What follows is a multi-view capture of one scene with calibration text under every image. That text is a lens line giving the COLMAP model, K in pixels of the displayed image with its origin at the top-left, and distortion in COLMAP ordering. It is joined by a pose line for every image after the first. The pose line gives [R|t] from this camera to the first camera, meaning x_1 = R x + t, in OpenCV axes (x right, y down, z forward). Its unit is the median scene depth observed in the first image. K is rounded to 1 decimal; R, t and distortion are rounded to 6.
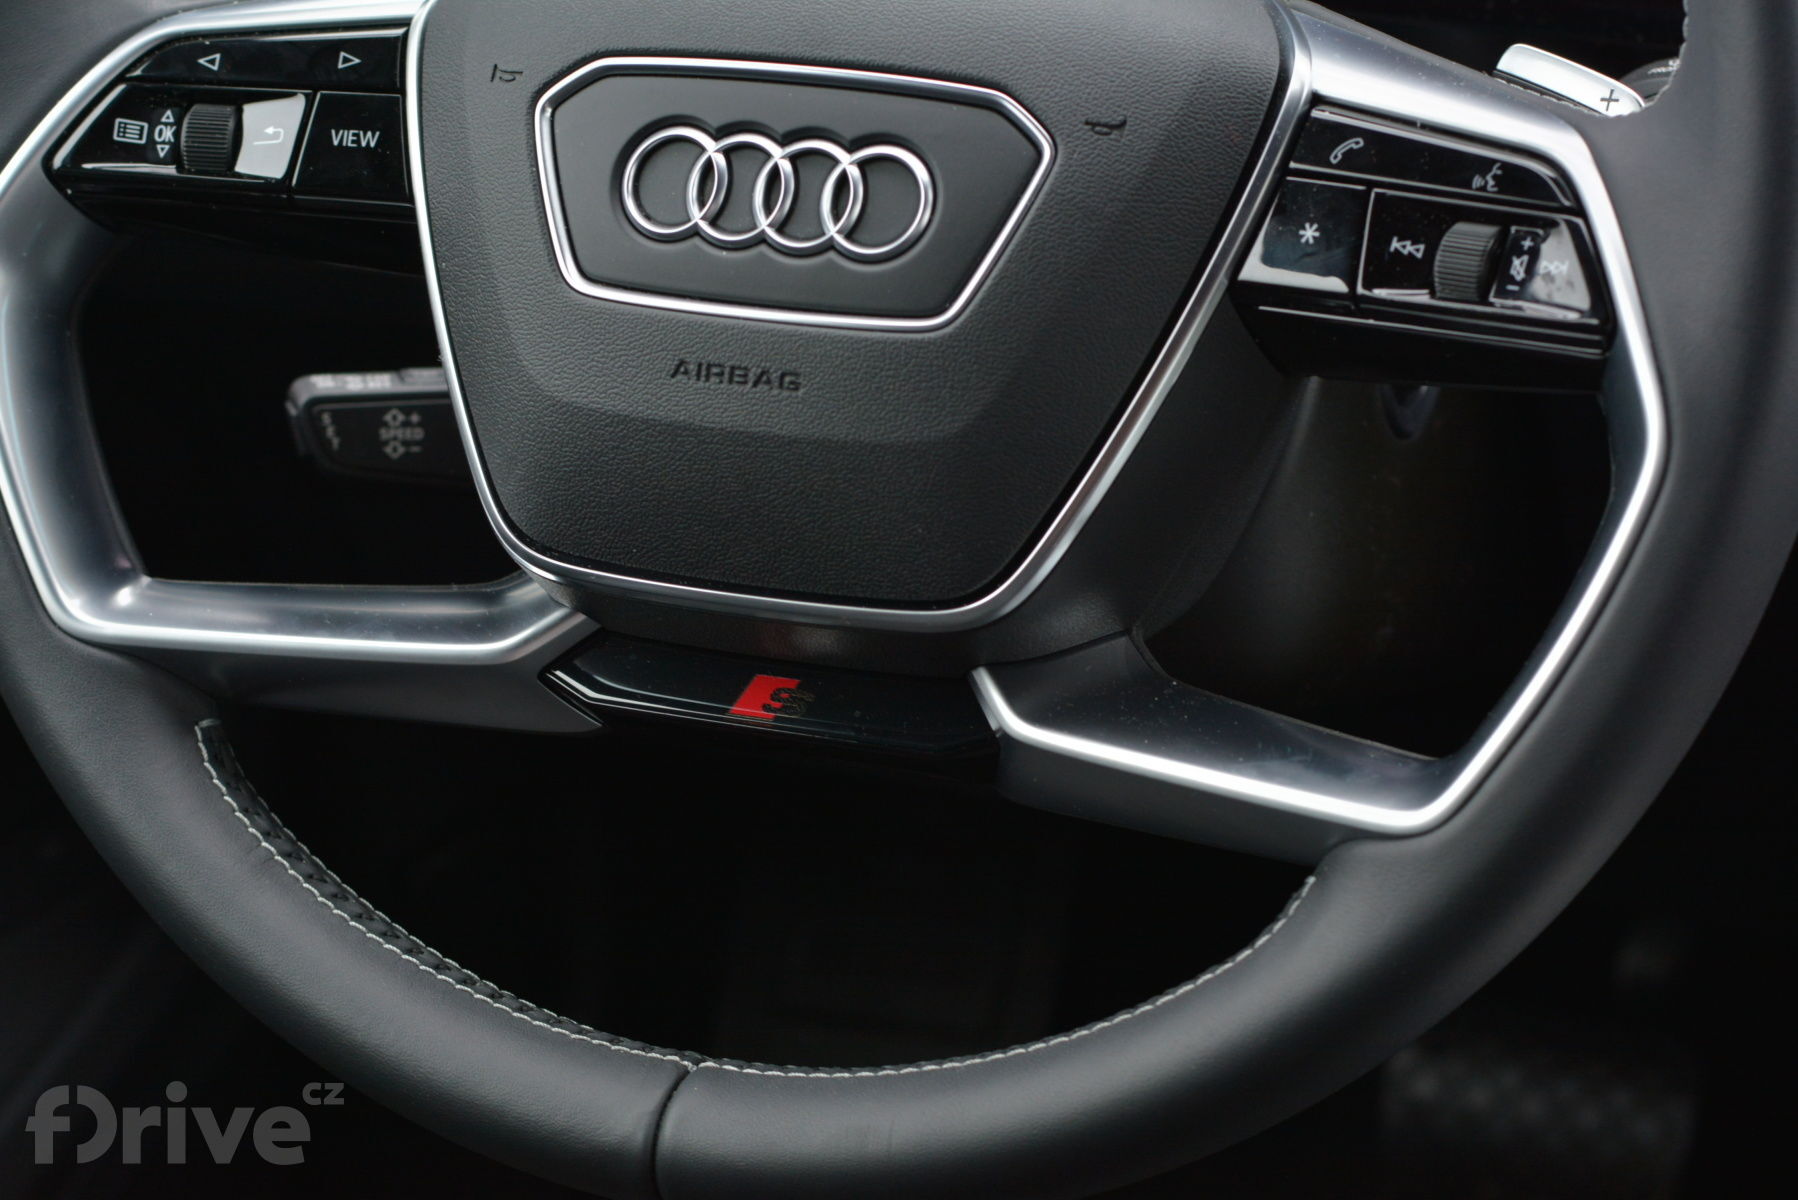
lens RADIAL K [[4104.3, 0, 899.0], [0, 4104.3, 600.0], [0, 0, 1]] dist [-0.044799, -0.665406]
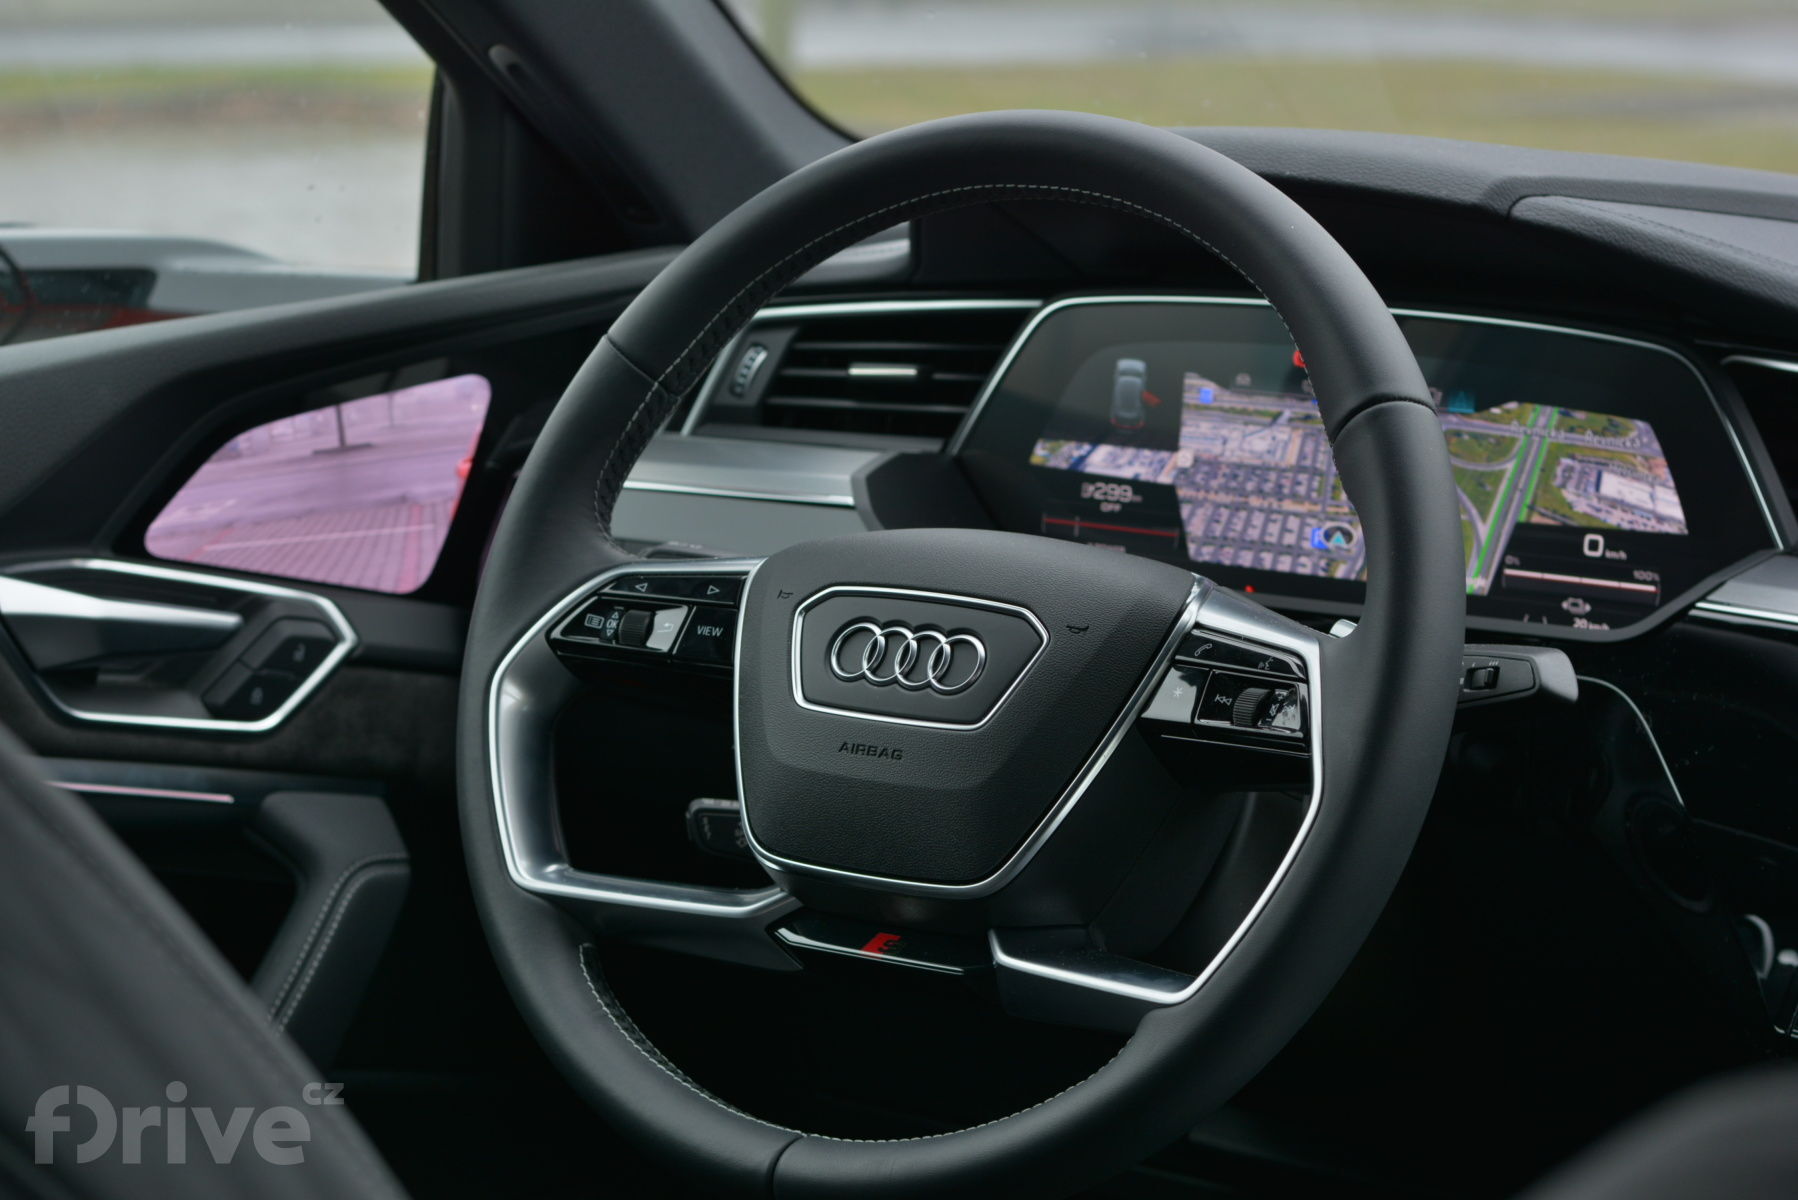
lens RADIAL K [[4104.3, 0, 899.0], [0, 4104.3, 600.0], [0, 0, 1]] dist [-0.044799, -0.665406]
pose [[0.970078, 0.069909, -0.232513, 0.383993], [-0.126018, 0.963532, -0.236063, 0.303485], [0.207530, 0.258301, 0.943510, -0.723365]]
